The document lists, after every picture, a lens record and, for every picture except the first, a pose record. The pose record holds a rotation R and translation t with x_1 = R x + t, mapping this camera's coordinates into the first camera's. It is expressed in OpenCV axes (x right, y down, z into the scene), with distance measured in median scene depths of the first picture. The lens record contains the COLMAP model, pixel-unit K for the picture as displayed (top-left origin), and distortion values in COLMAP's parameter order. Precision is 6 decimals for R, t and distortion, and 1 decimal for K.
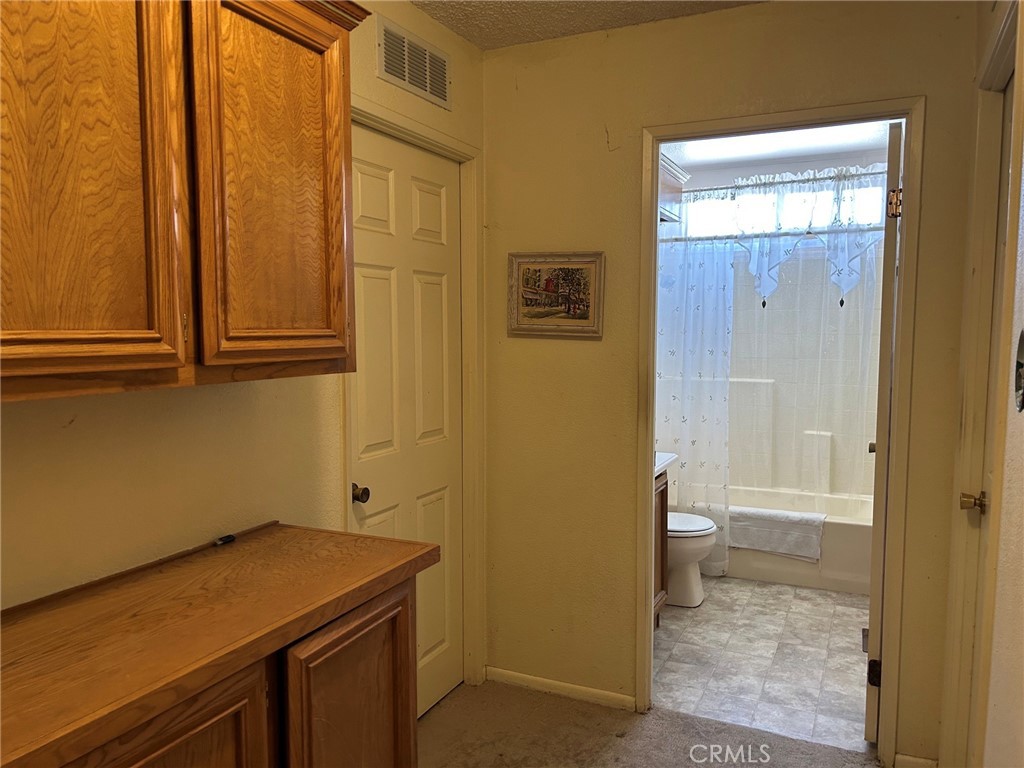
lens RADIAL K [[723.2, 0, 512.0], [0, 723.2, 384.0], [0, 0, 1]] dist [0.004313, 0.000351]
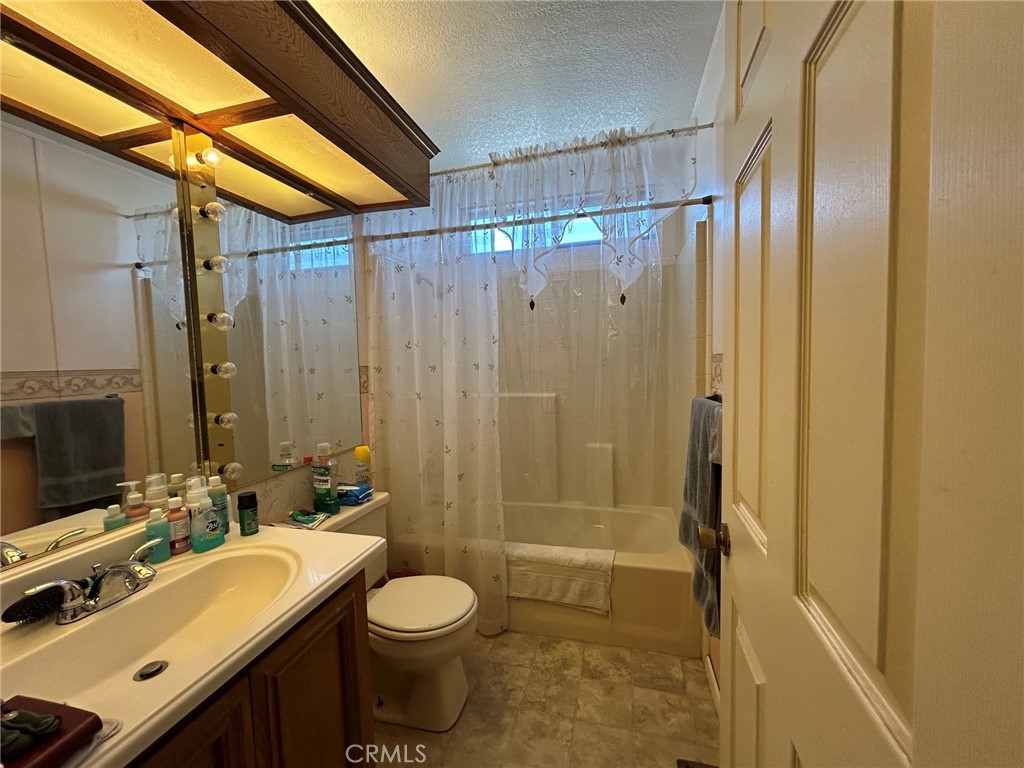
lens RADIAL K [[417.0, 0, 512.0], [0, 417.0, 384.0], [0, 0, 1]] dist [0.000752, -0.000085]
pose [[0.978691, -0.040361, 0.201332, 0.228056], [0.044115, 0.998926, -0.014191, -0.014455], [-0.200543, 0.022770, 0.979420, 0.544299]]
